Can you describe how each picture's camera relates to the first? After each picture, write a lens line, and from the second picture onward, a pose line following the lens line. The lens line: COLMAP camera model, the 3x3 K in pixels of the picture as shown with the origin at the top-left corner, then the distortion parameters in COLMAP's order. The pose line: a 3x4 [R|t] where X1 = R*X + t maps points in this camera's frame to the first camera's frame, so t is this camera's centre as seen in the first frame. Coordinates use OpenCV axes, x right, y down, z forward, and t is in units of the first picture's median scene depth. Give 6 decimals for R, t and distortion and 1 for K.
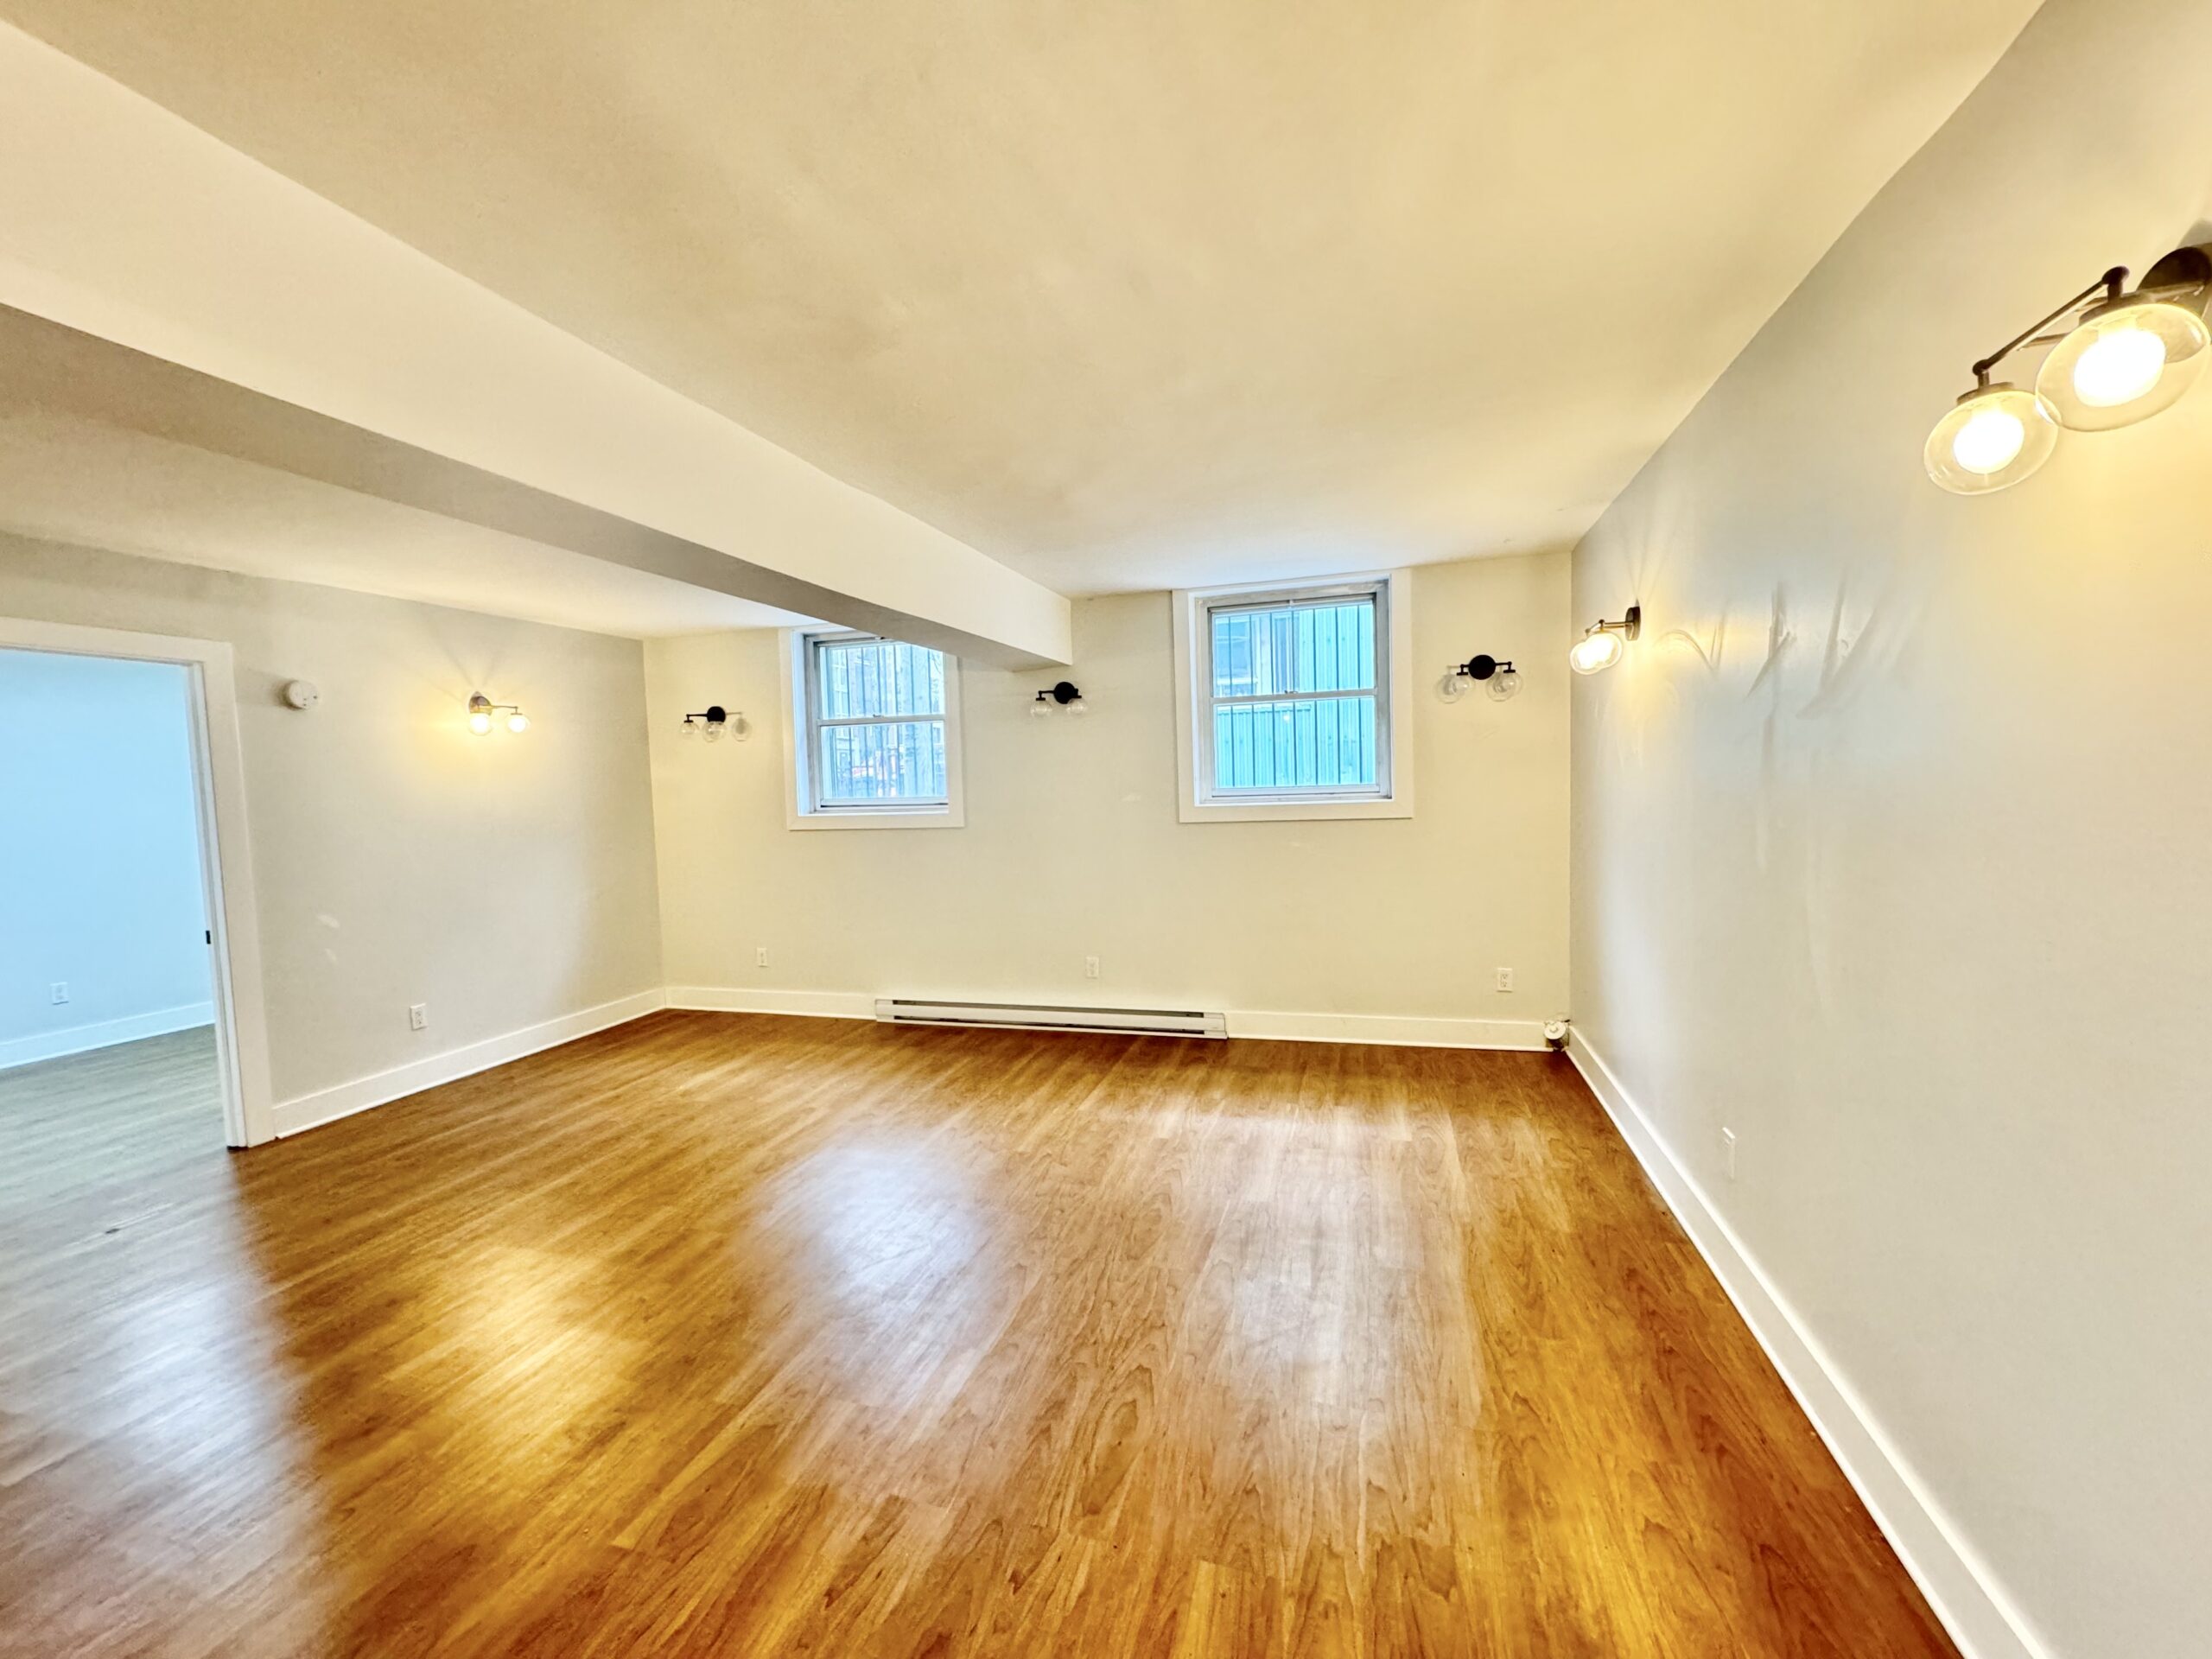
lens RADIAL K [[885.3, 0, 1099.2], [0, 885.3, 827.5], [0, 0, 1]] dist [-0.006637, -0.000590]
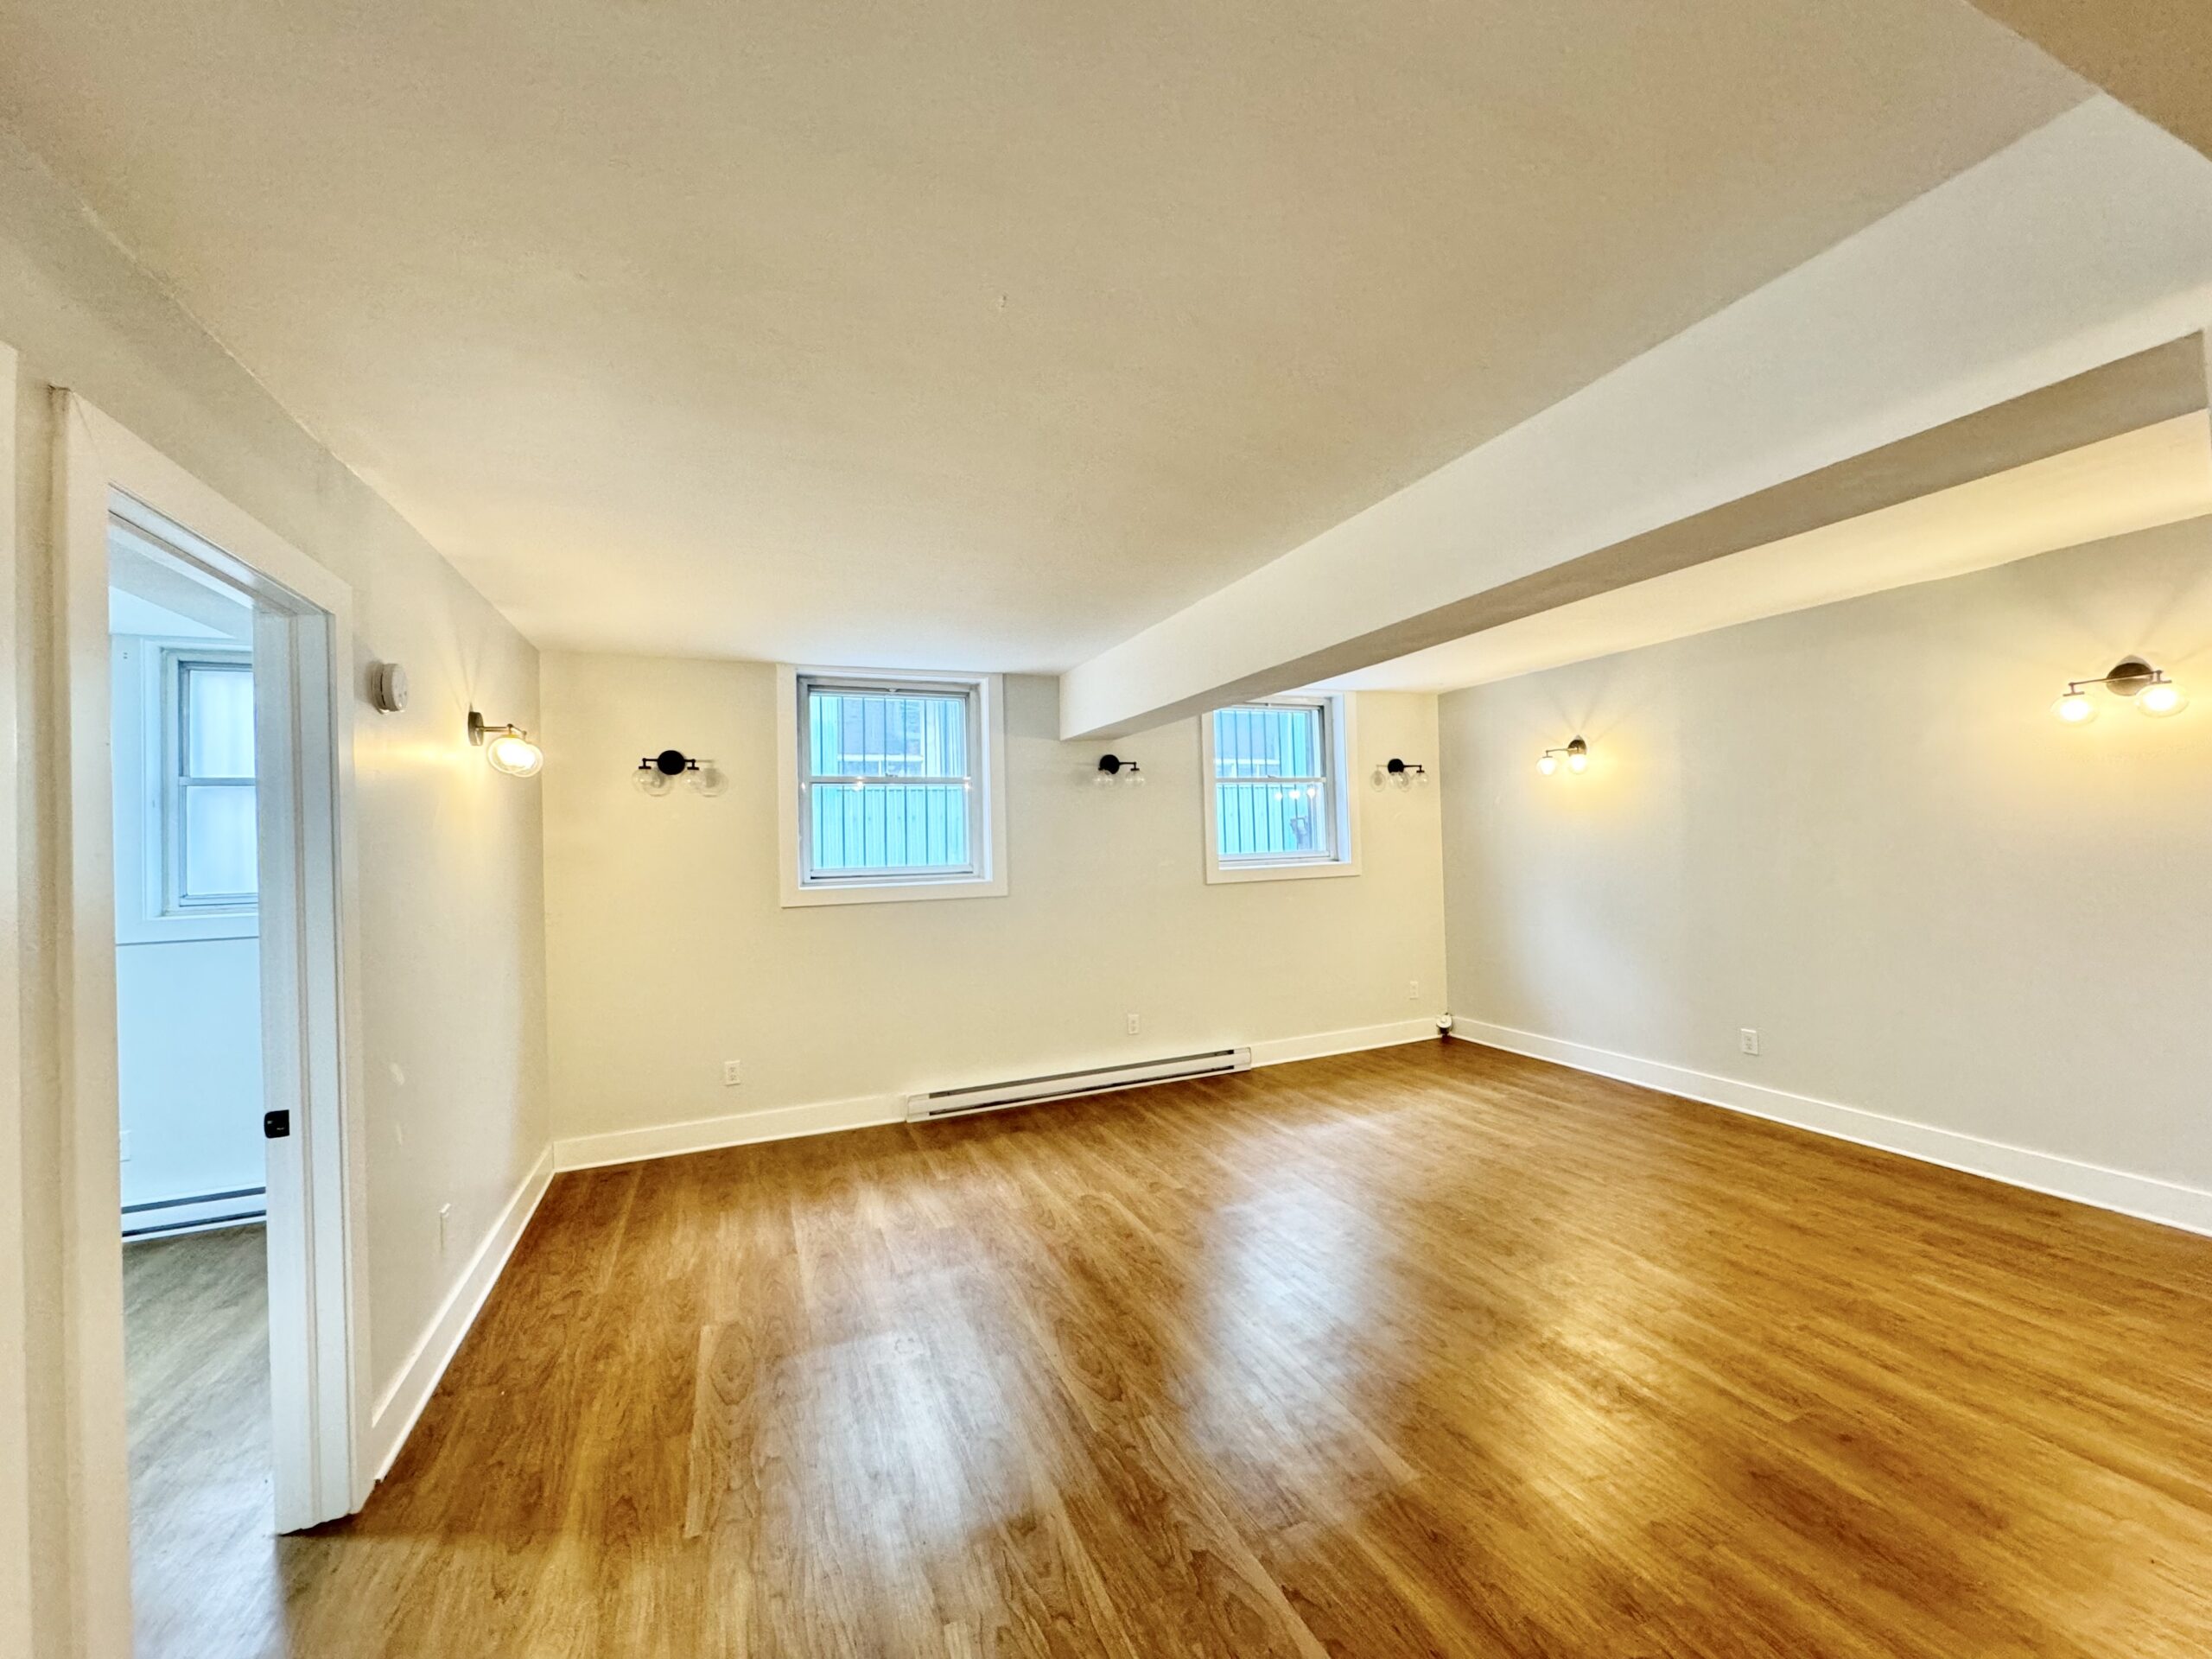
lens RADIAL K [[885.3, 0, 1096.4], [0, 885.3, 834.4], [0, 0, 1]] dist [-0.006637, -0.000590]
pose [[0.769162, 0.016578, 0.638839, -0.784139], [0.043362, 0.996006, -0.078054, 0.014081], [-0.637581, 0.087737, 0.765371, 0.222071]]
